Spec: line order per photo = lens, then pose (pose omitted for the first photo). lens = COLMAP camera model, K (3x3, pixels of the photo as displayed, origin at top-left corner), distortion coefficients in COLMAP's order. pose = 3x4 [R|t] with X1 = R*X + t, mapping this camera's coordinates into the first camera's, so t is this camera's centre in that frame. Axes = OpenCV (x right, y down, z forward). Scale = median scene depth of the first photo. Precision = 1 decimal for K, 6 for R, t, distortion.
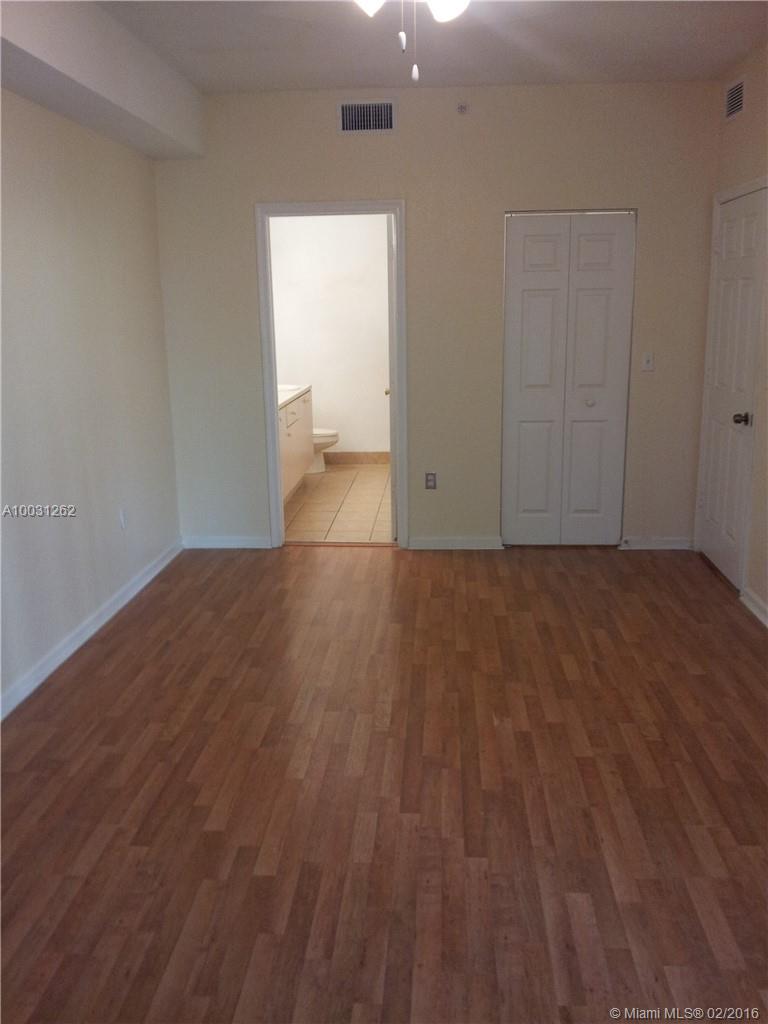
lens RADIAL K [[902.7, 0, 384.1], [0, 902.7, 511.7], [0, 0, 1]] dist [0.049226, -0.019238]
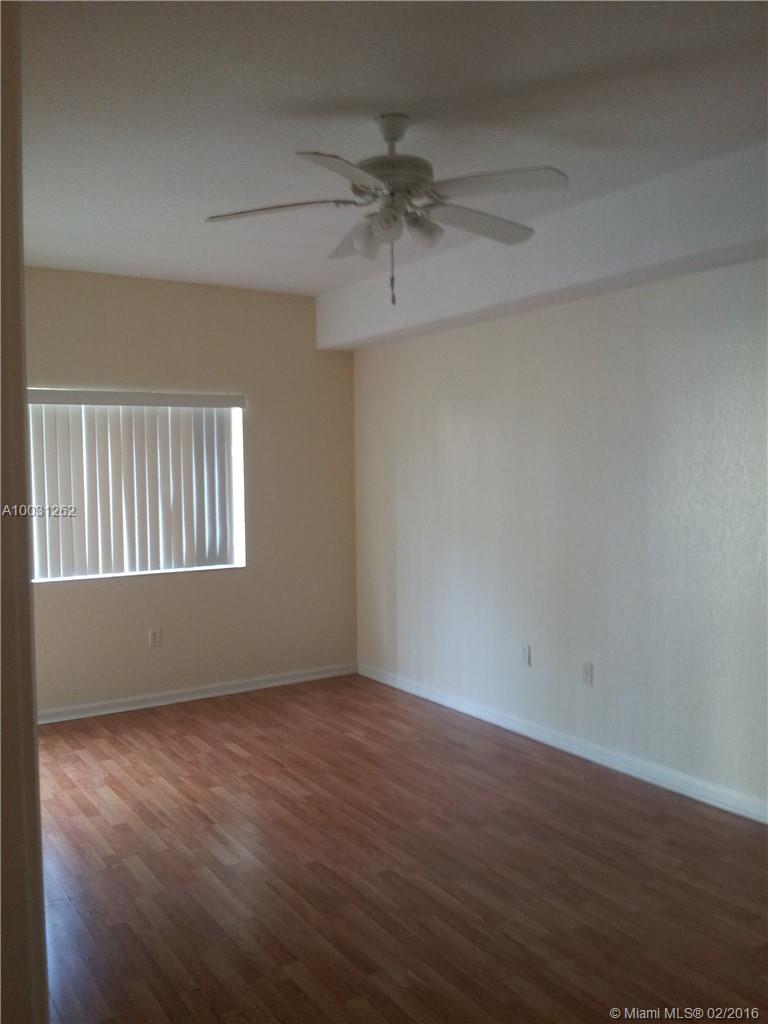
lens RADIAL K [[902.7, 0, 383.8], [0, 902.7, 512.2], [0, 0, 1]] dist [0.049226, -0.019238]
pose [[-0.800286, 0.068762, -0.595663, 0.705657], [-0.104696, 0.962119, 0.251726, -0.435711], [0.590408, 0.263816, -0.762771, 1.747123]]
